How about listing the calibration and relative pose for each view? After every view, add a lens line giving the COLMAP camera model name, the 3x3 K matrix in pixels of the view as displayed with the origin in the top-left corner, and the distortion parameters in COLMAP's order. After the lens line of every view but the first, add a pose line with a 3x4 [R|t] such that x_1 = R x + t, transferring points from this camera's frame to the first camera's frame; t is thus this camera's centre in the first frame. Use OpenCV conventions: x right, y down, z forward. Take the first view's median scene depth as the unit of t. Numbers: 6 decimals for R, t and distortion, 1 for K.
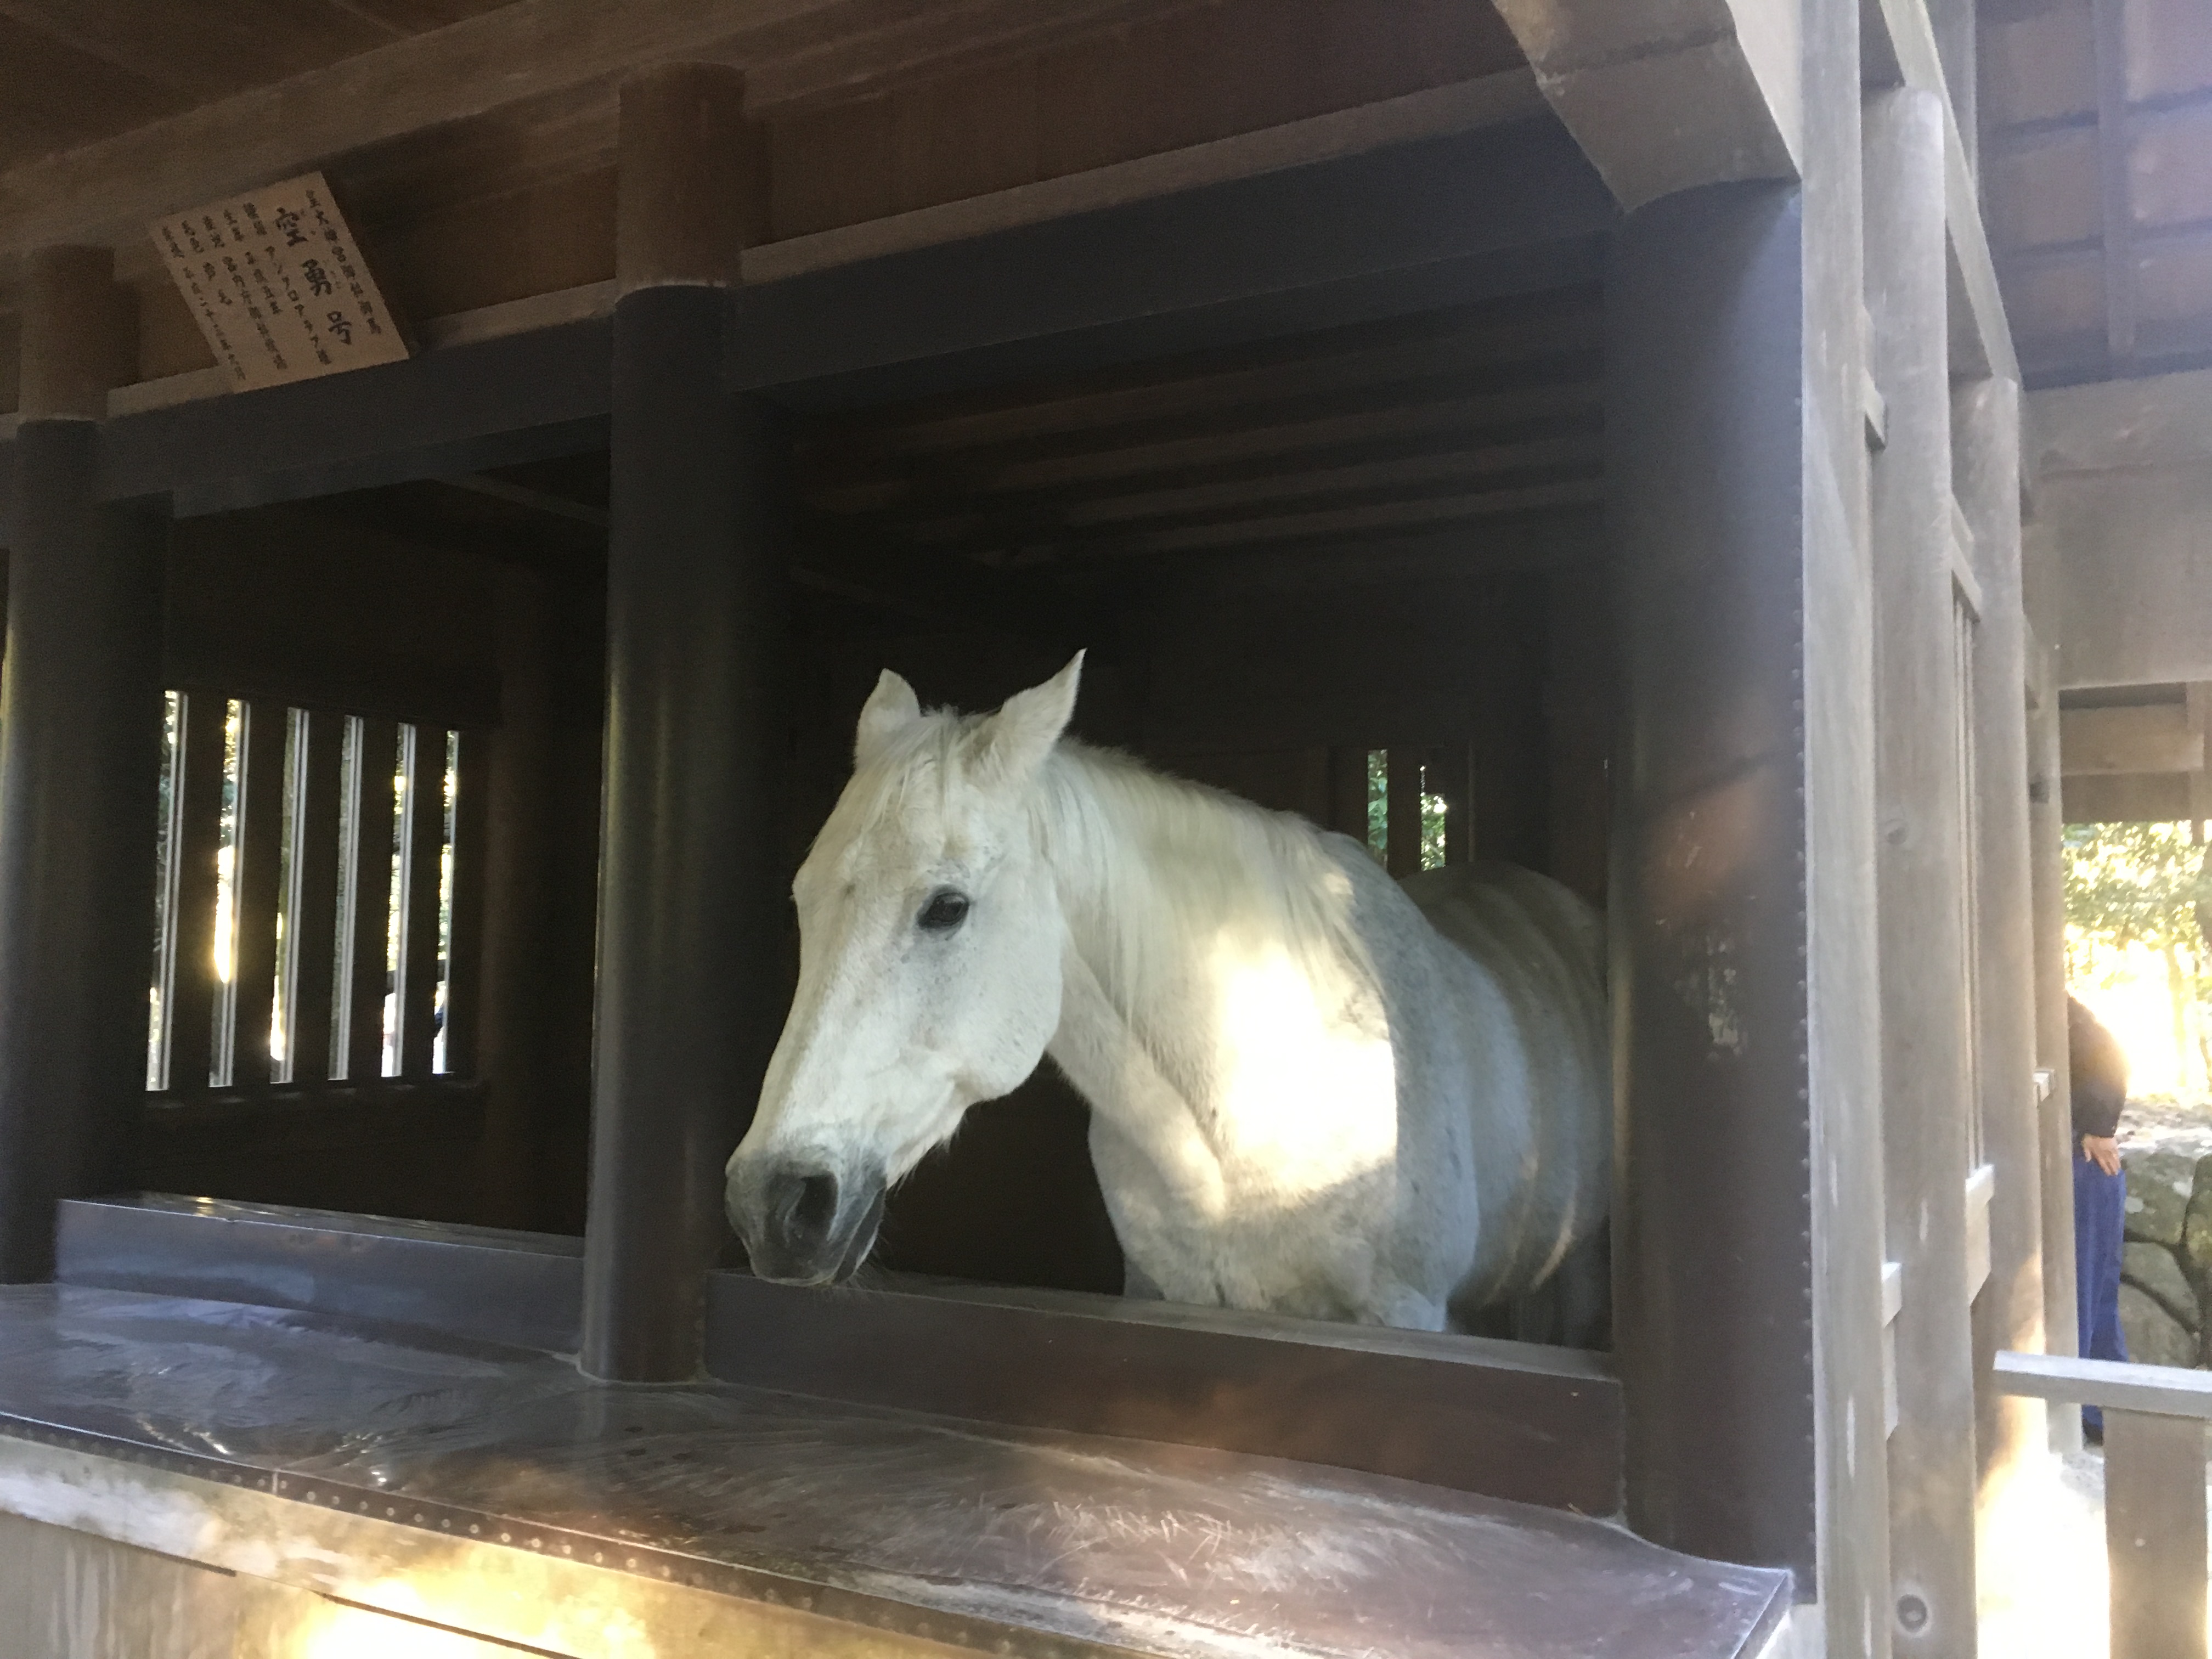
lens RADIAL K [[1832.2, 0, 1106.0], [0, 1832.2, 829.5], [0, 0, 1]] dist [0.076180, -0.152278]
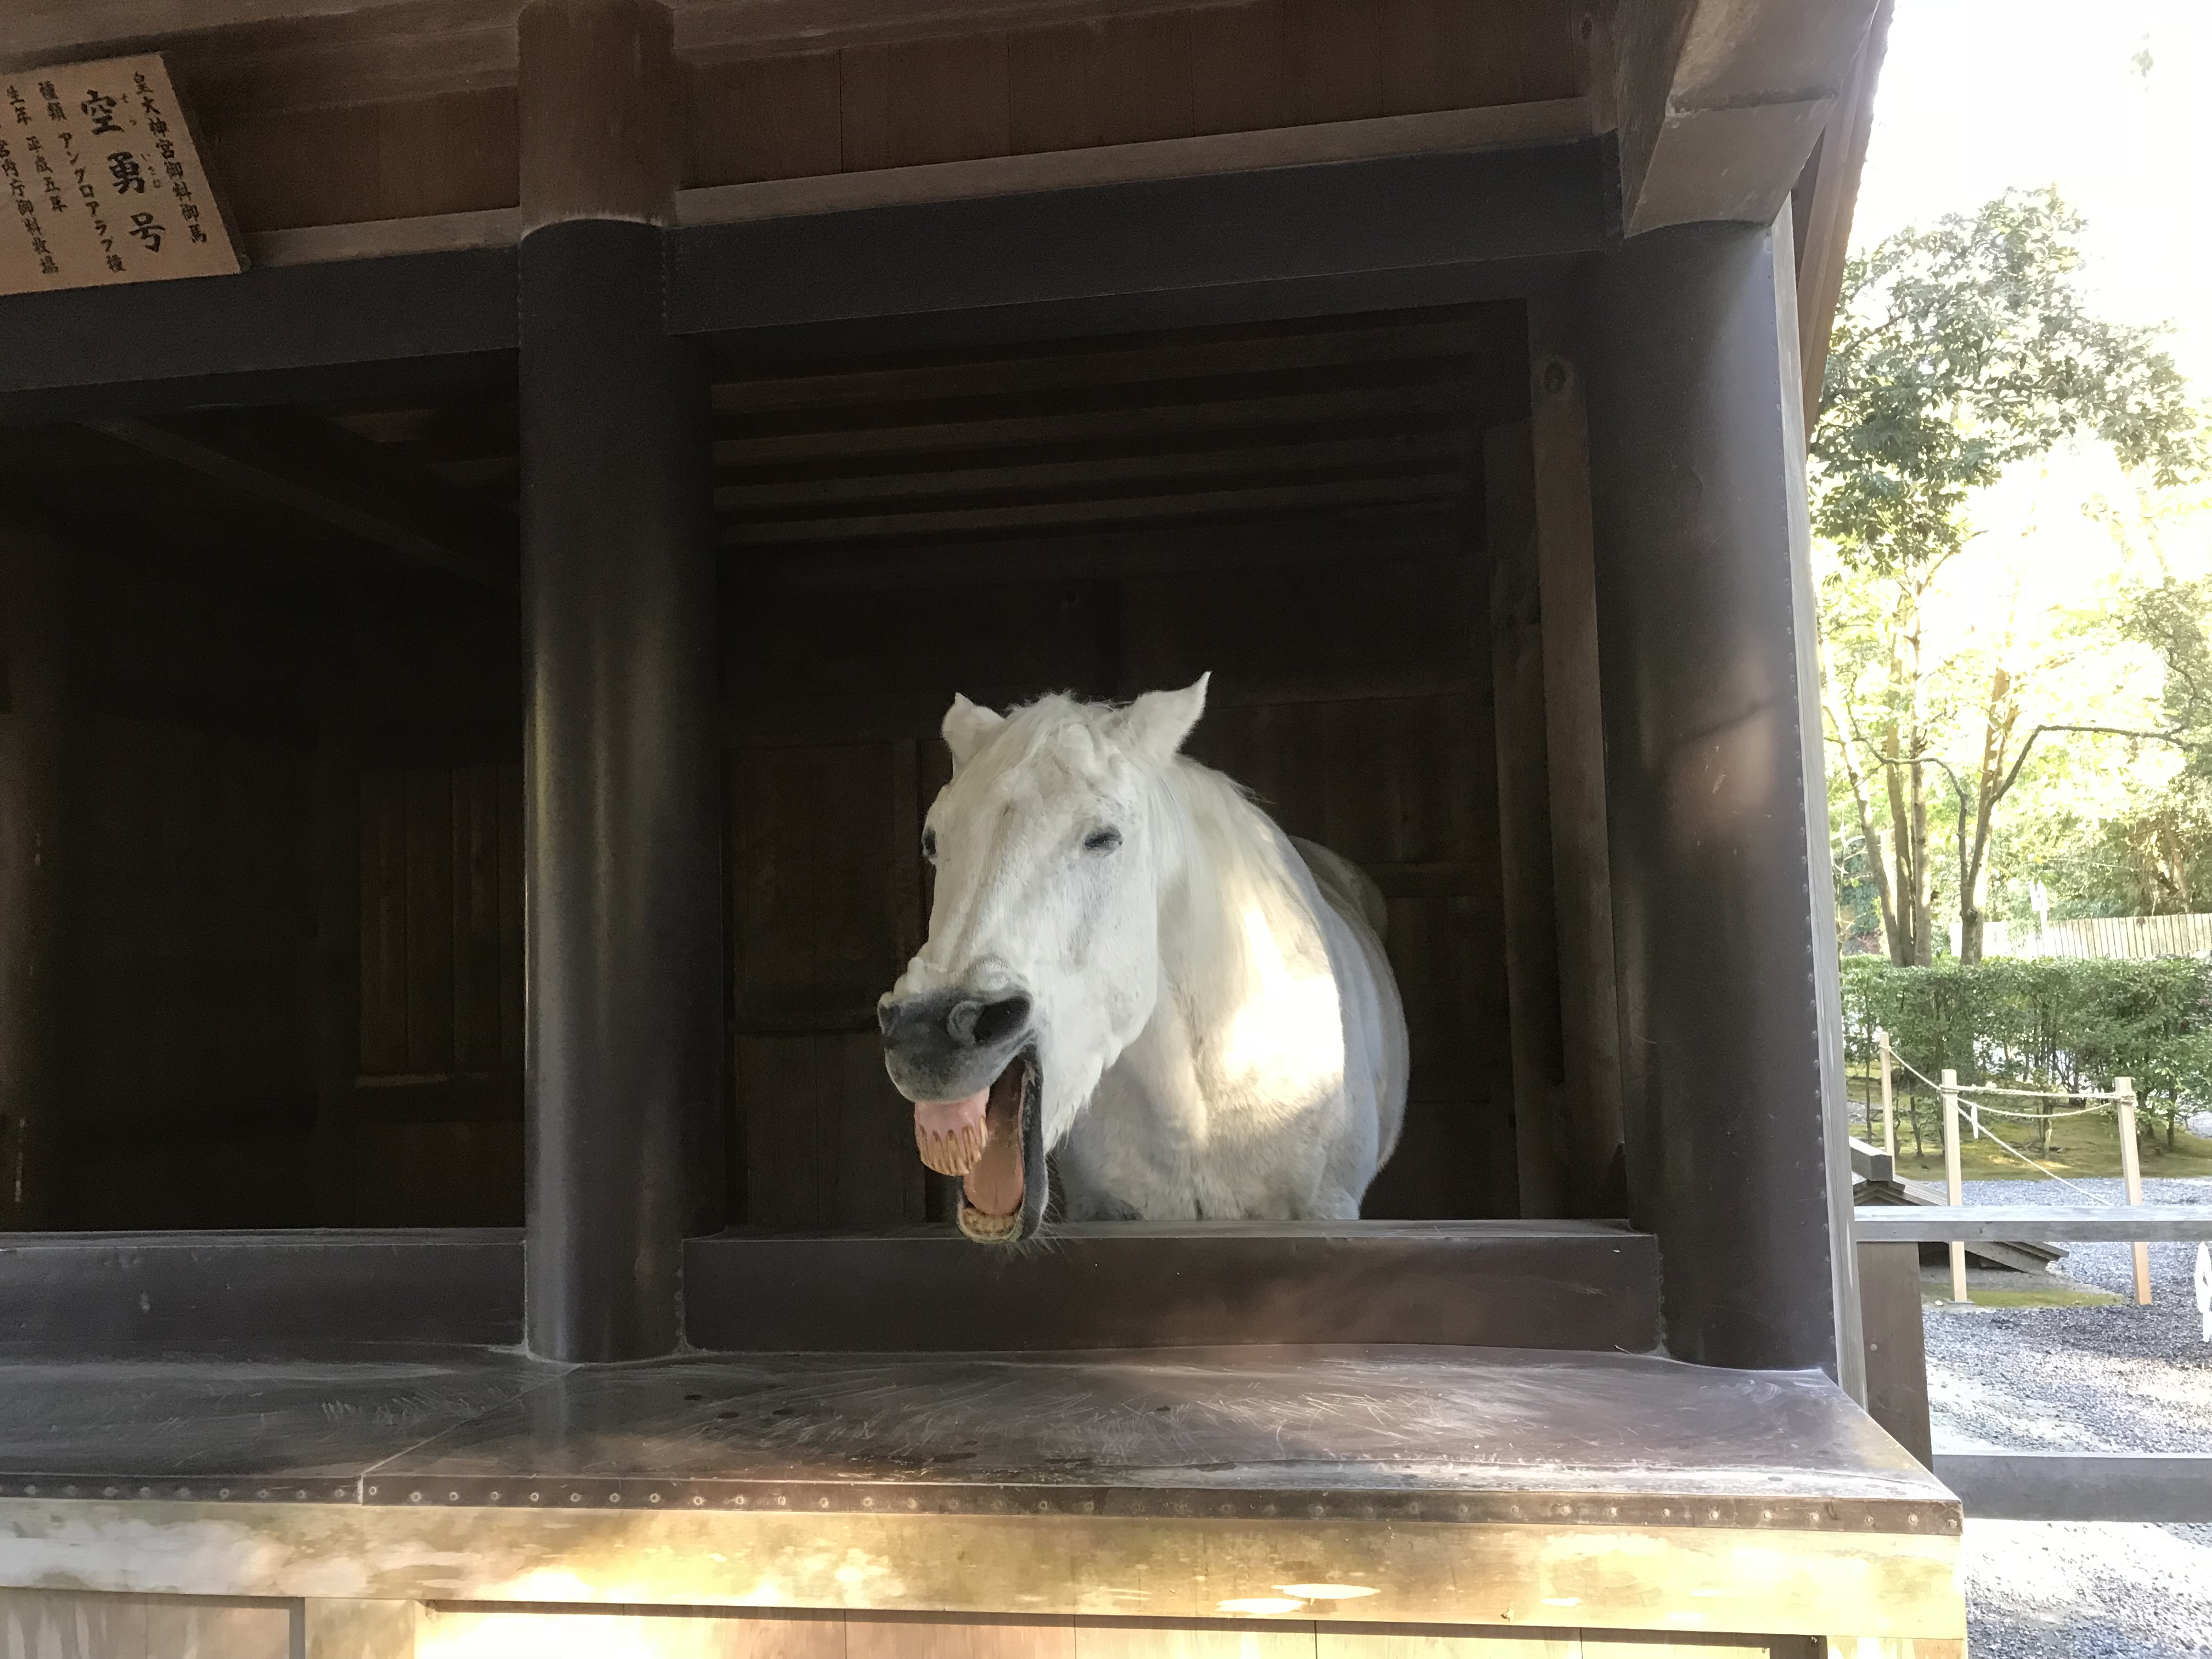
lens RADIAL K [[1751.6, 0, 1106.0], [0, 1751.6, 829.5], [0, 0, 1]] dist [0.037040, -0.066513]
pose [[0.940106, -0.013384, 0.340621, -0.391363], [0.013711, 0.999905, 0.001448, 0.032982], [-0.340608, 0.003309, 0.940200, 0.062330]]
